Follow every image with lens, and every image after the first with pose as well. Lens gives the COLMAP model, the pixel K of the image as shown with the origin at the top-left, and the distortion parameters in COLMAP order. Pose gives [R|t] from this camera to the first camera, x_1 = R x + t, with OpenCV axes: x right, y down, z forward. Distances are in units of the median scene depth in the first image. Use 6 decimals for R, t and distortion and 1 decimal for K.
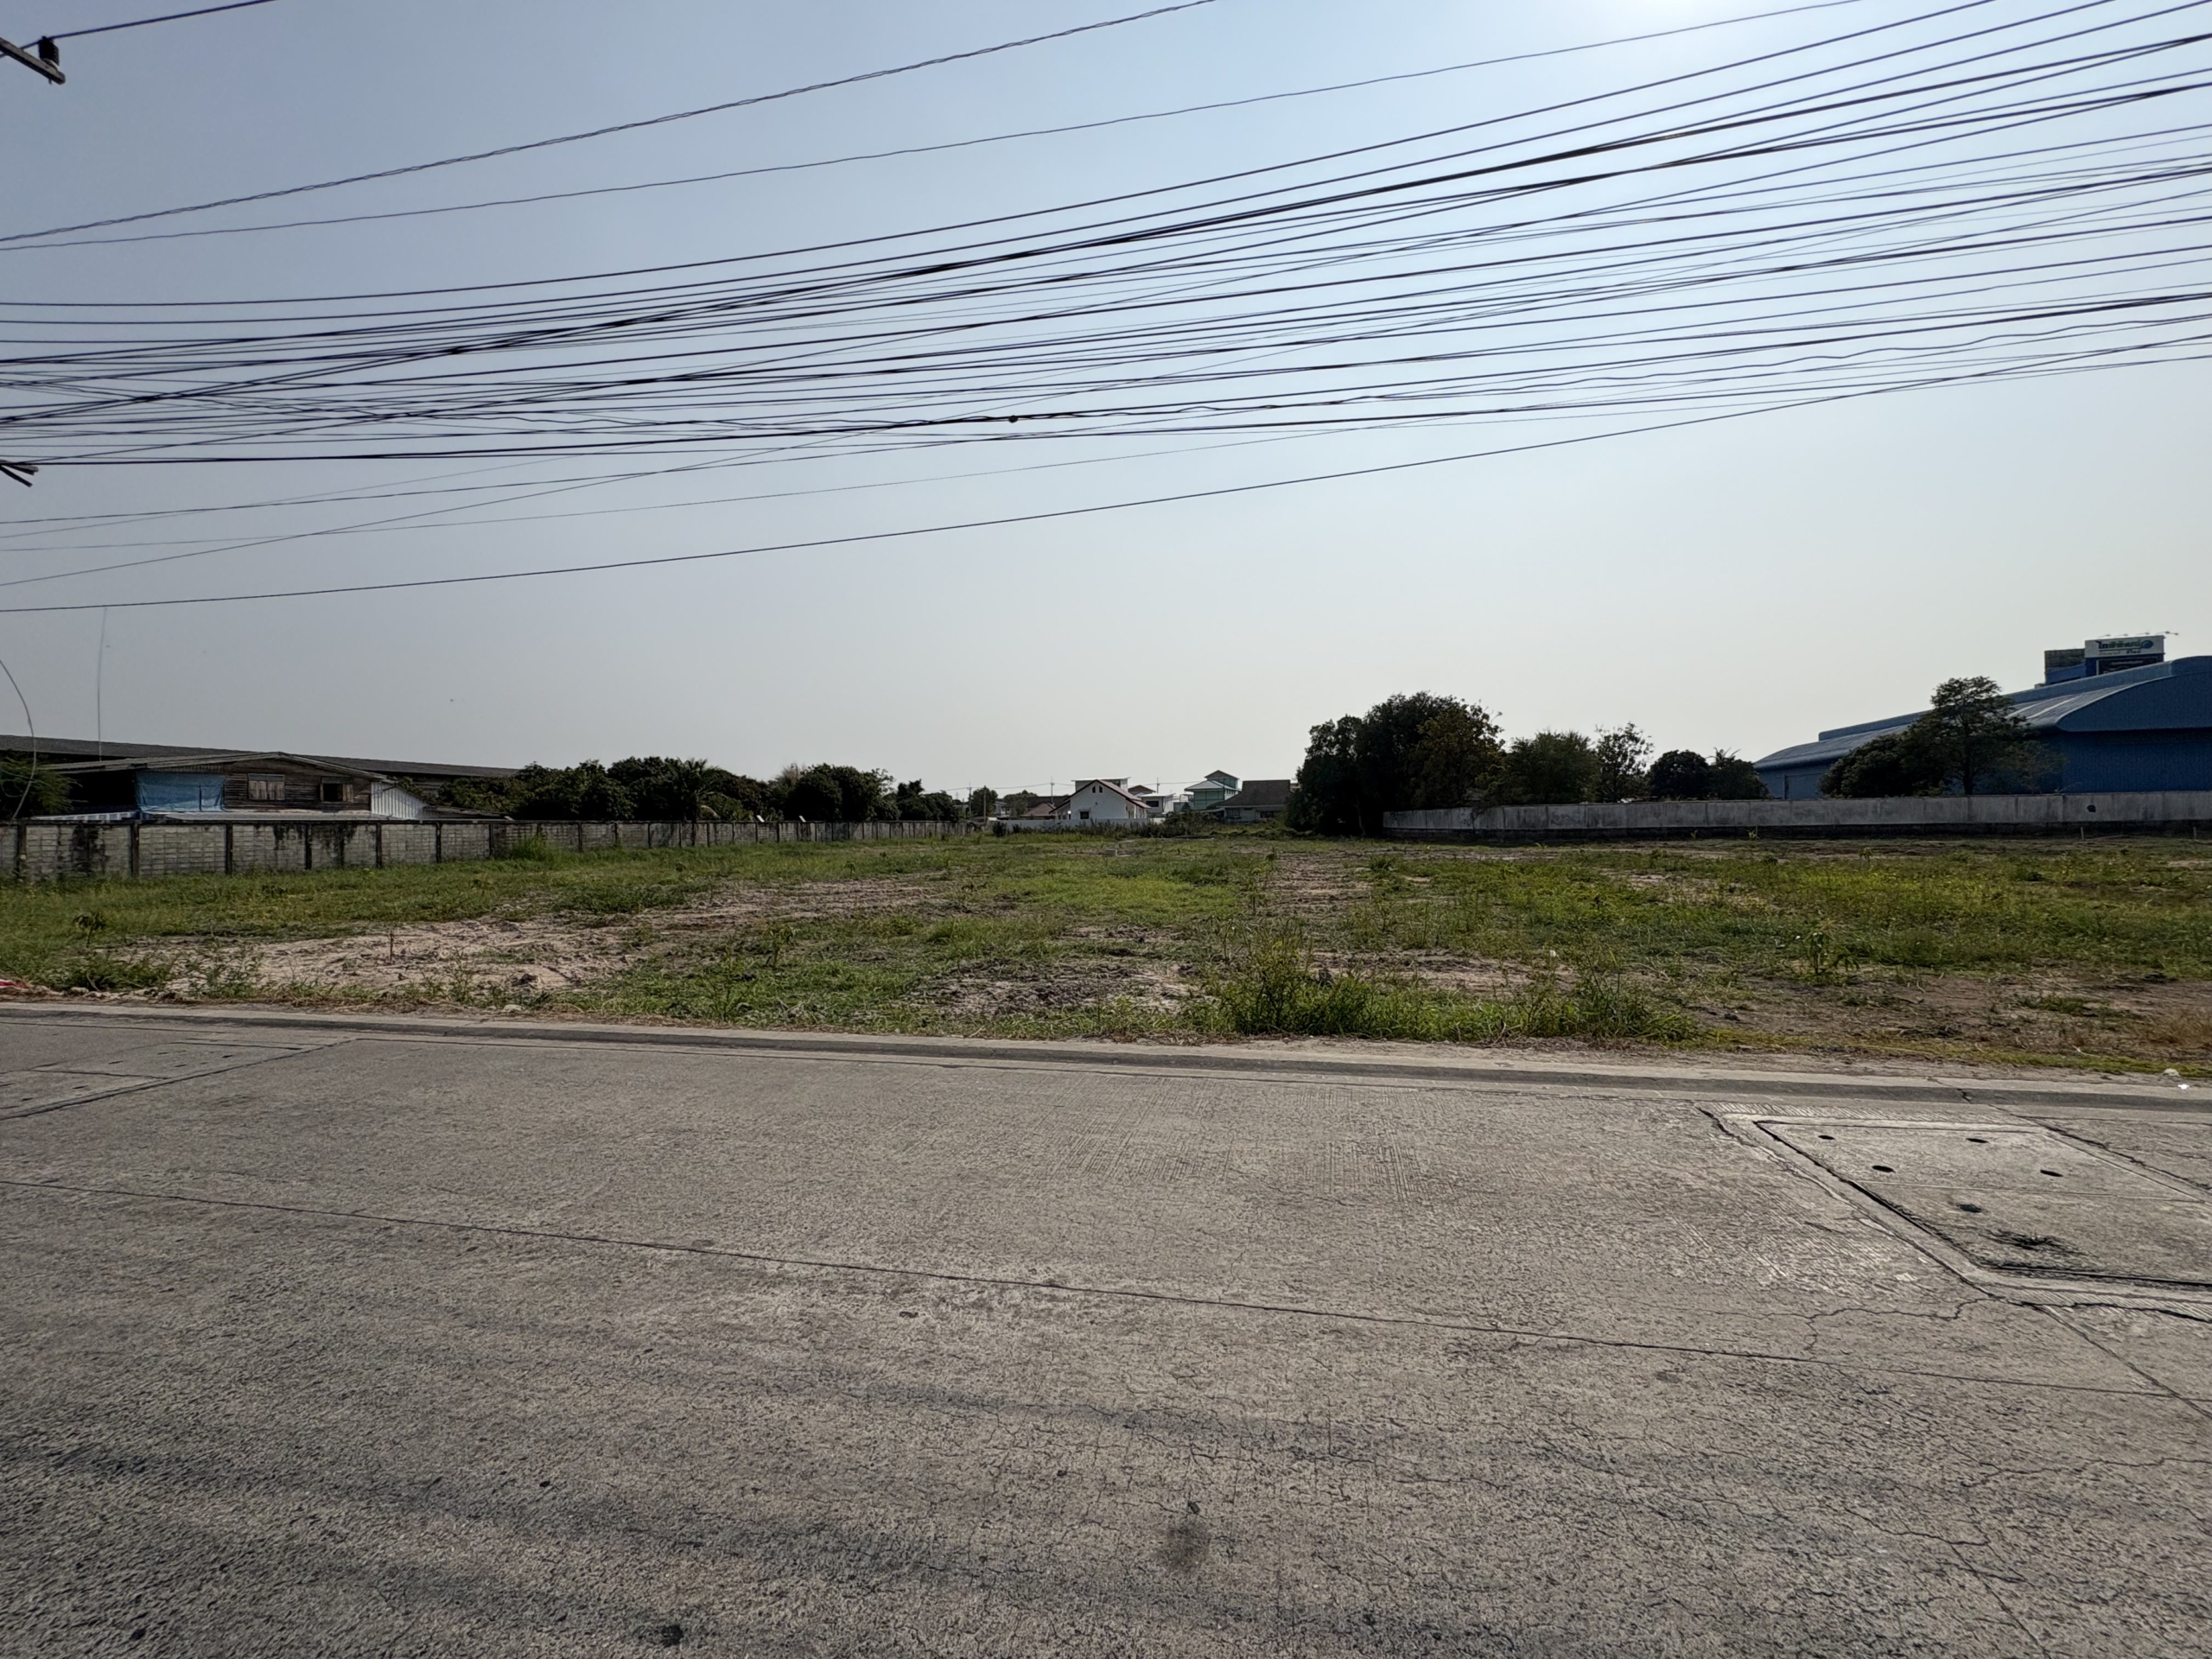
lens RADIAL K [[882.8, 0, 1105.4], [0, 882.8, 819.9], [0, 0, 1]] dist [0.000892, 0.000197]
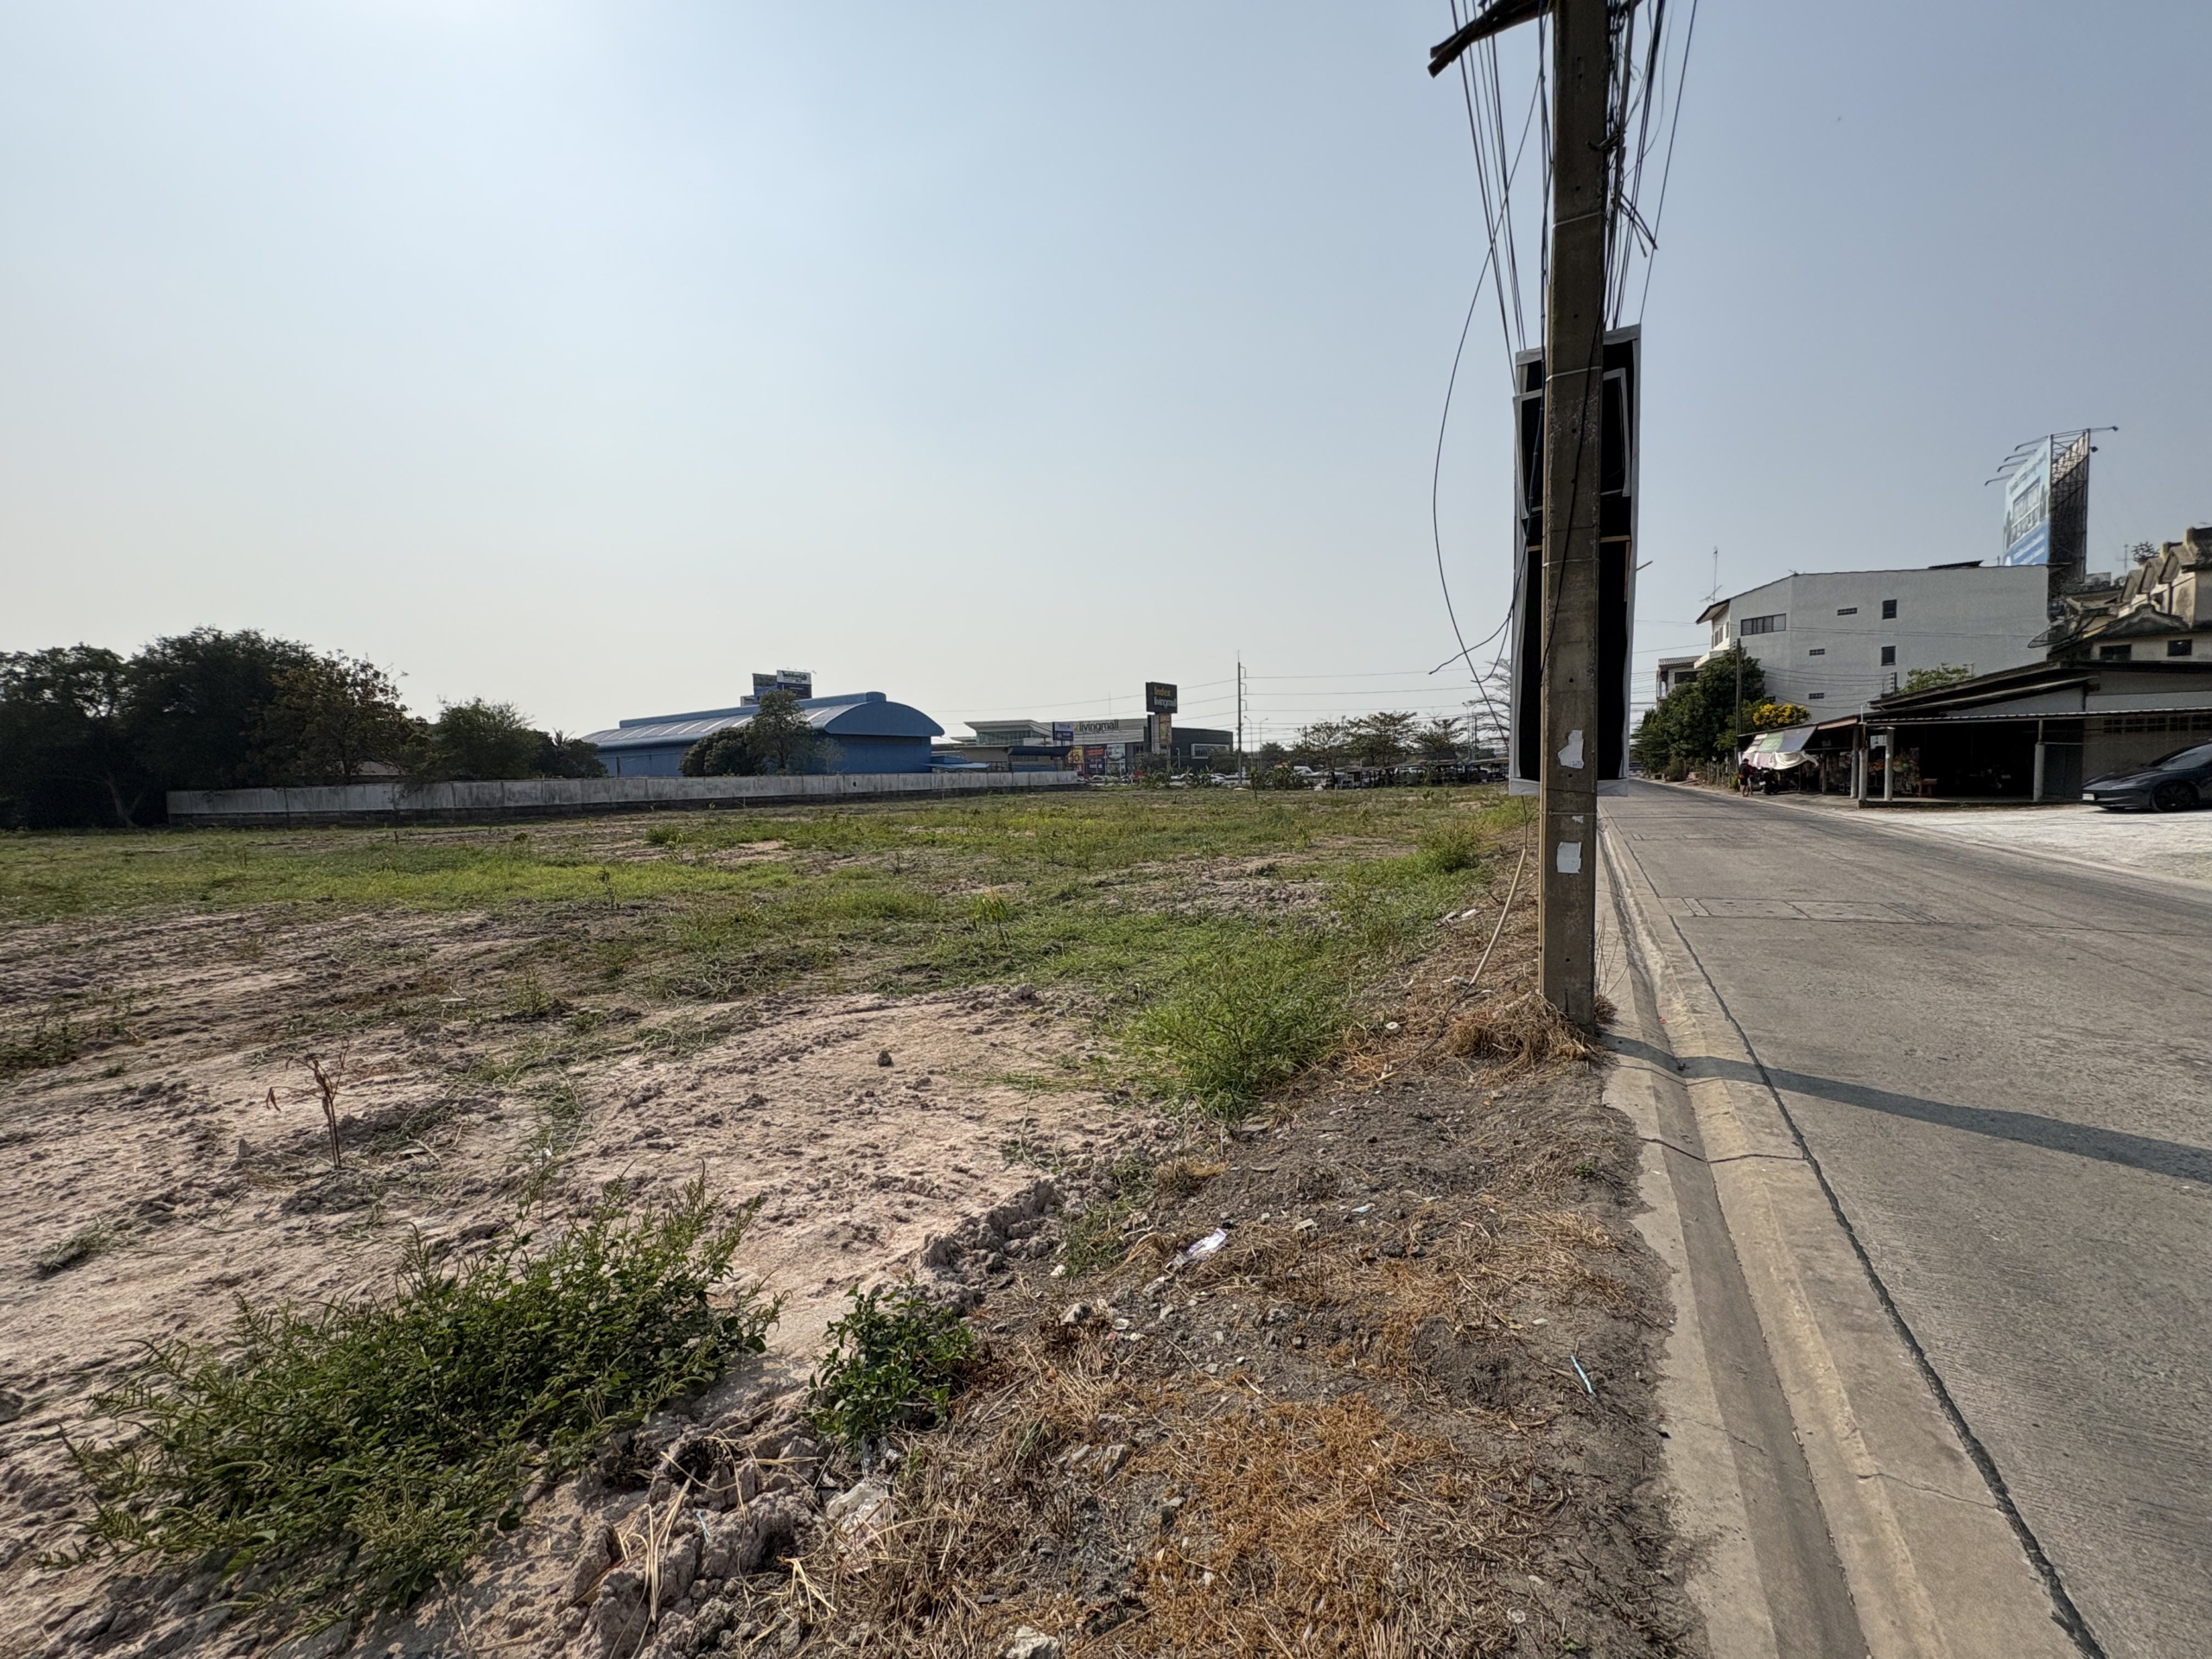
lens RADIAL K [[882.8, 0, 1104.4], [0, 882.8, 828.9], [0, 0, 1]] dist [0.000892, 0.000197]
pose [[0.280485, -0.047661, 0.958674, -0.213650], [0.018322, 0.998850, 0.044298, 0.004385], [-0.959683, 0.005140, 0.281036, 0.124581]]
